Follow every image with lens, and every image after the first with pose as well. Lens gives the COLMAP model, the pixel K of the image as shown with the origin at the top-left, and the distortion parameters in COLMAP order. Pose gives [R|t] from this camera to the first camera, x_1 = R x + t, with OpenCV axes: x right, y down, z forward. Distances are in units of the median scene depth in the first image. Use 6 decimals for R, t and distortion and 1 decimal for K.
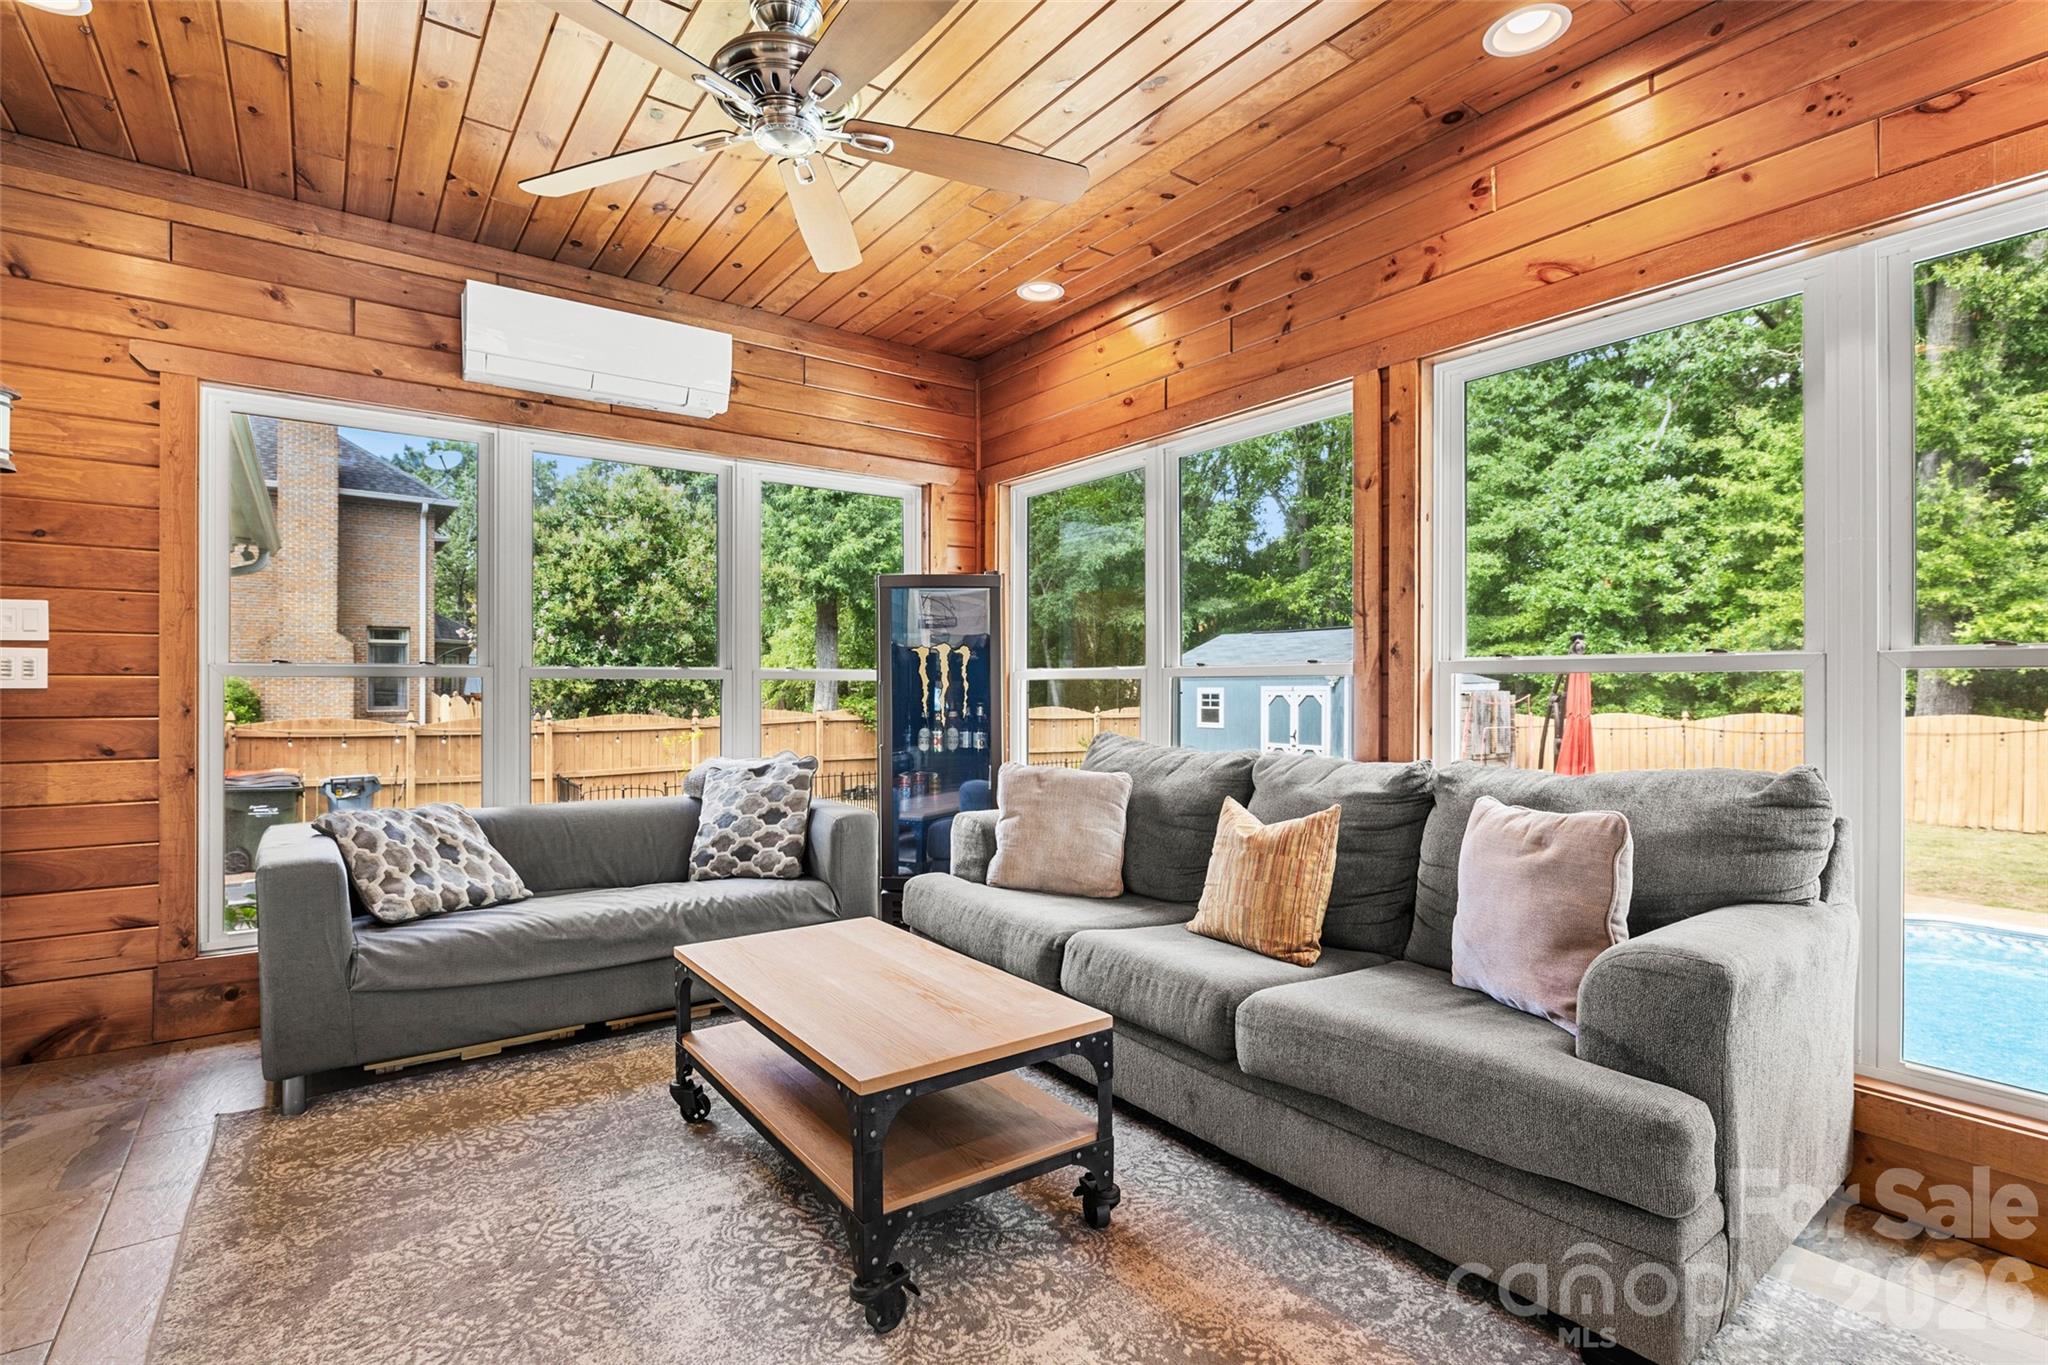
lens RADIAL K [[958.1, 0, 1022.7], [0, 958.1, 686.4], [0, 0, 1]] dist [-0.010854, 0.000579]
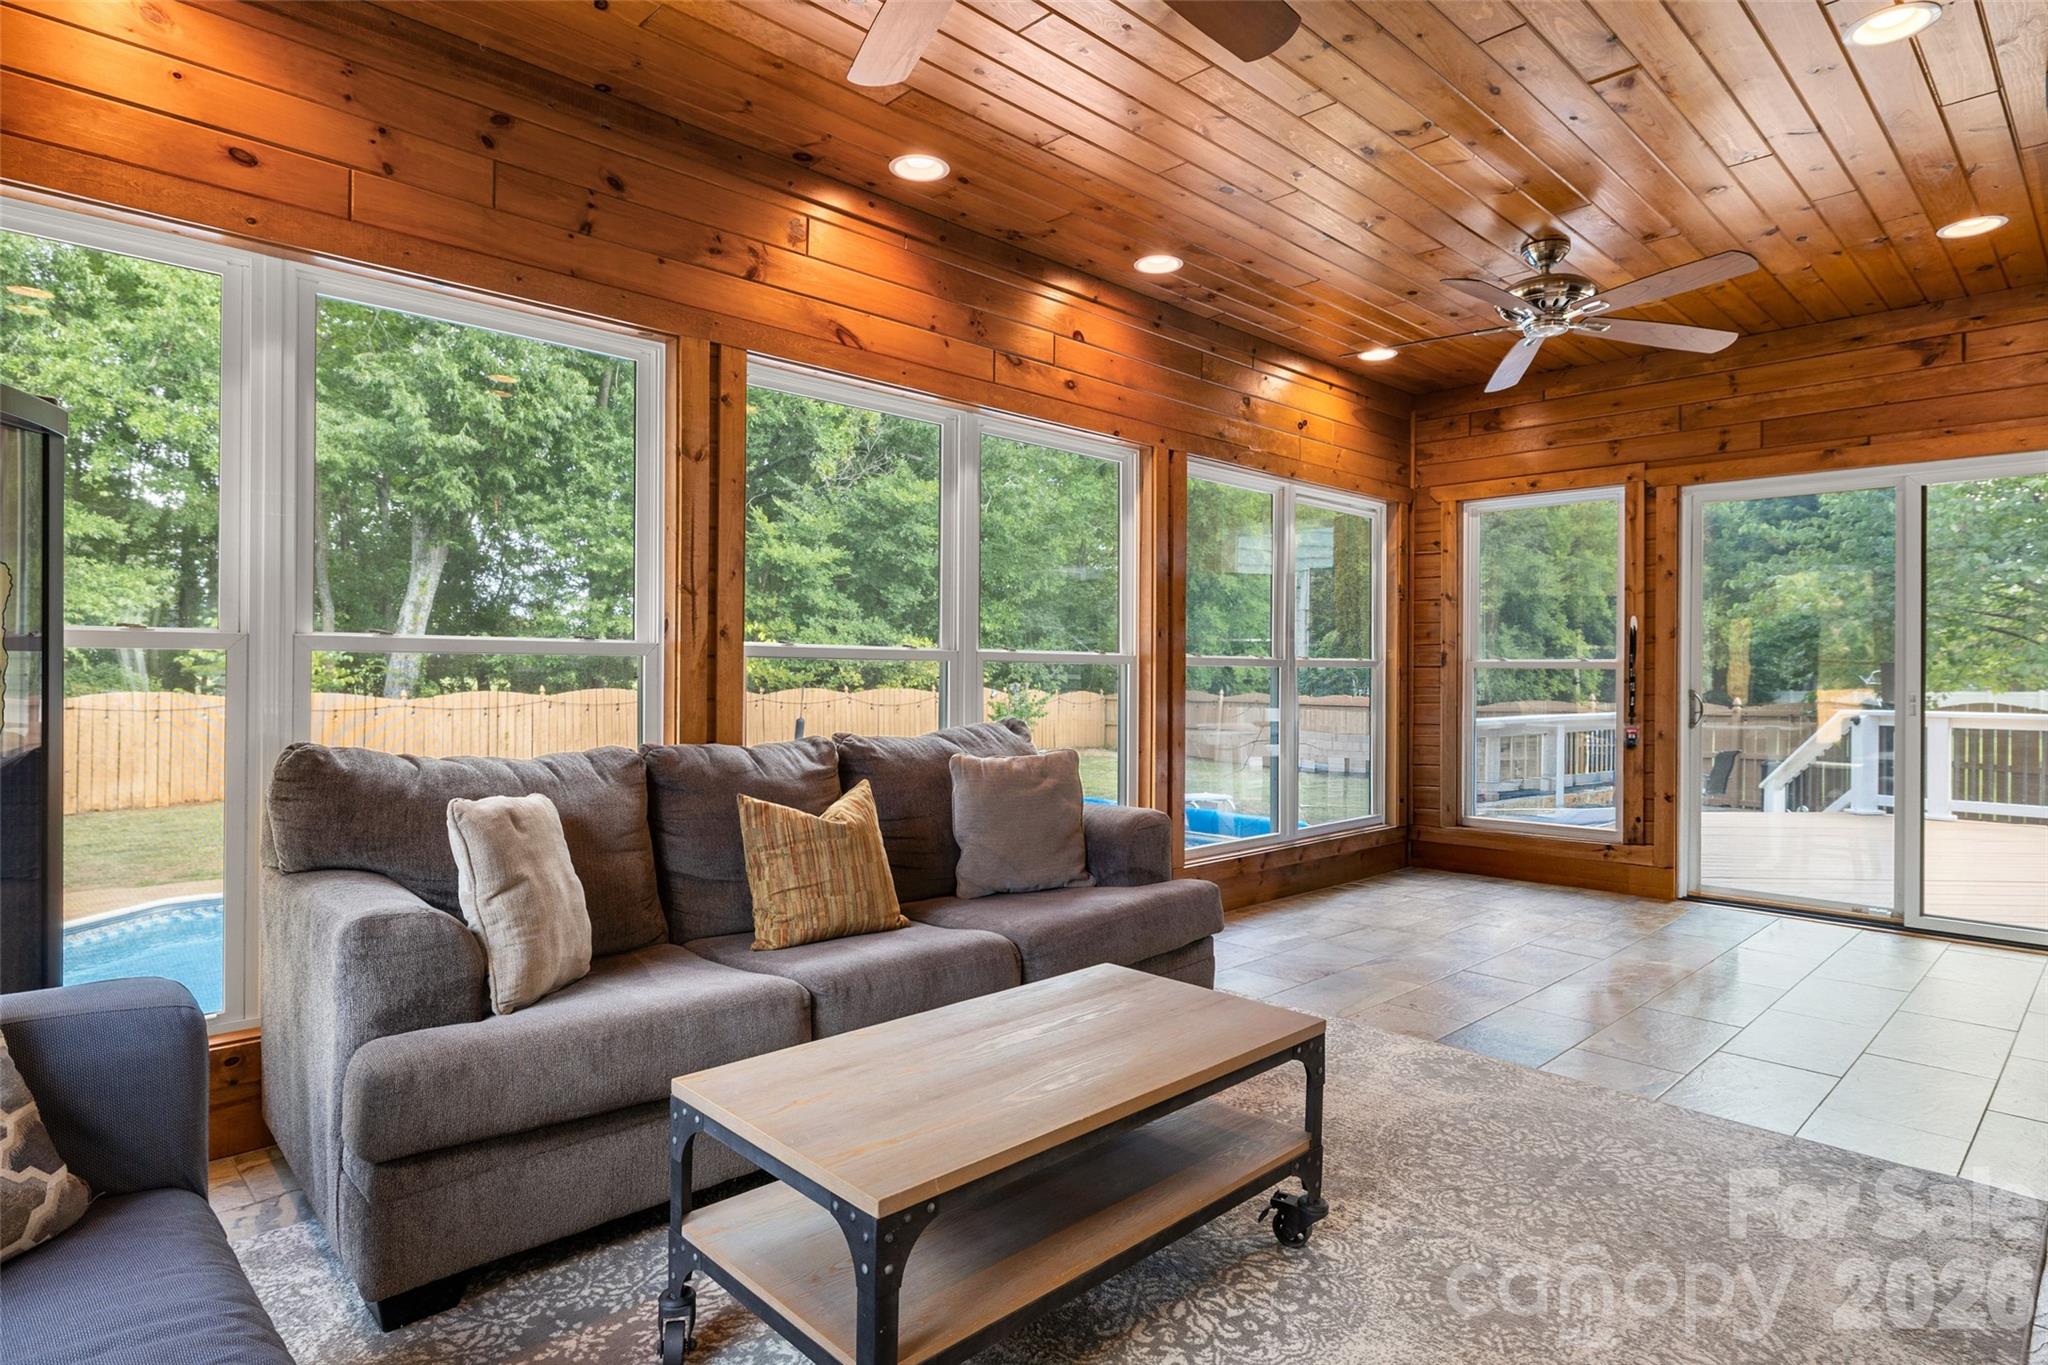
lens RADIAL K [[1081.2, 0, 1024.1], [0, 1081.2, 669.5], [0, 0, 1]] dist [-0.003194, 0.001766]
pose [[-0.127259, 0.001609, 0.991868, -0.760210], [-0.008610, 0.999959, -0.002727, 0.001106], [-0.991832, -0.008887, -0.127239, 0.824346]]
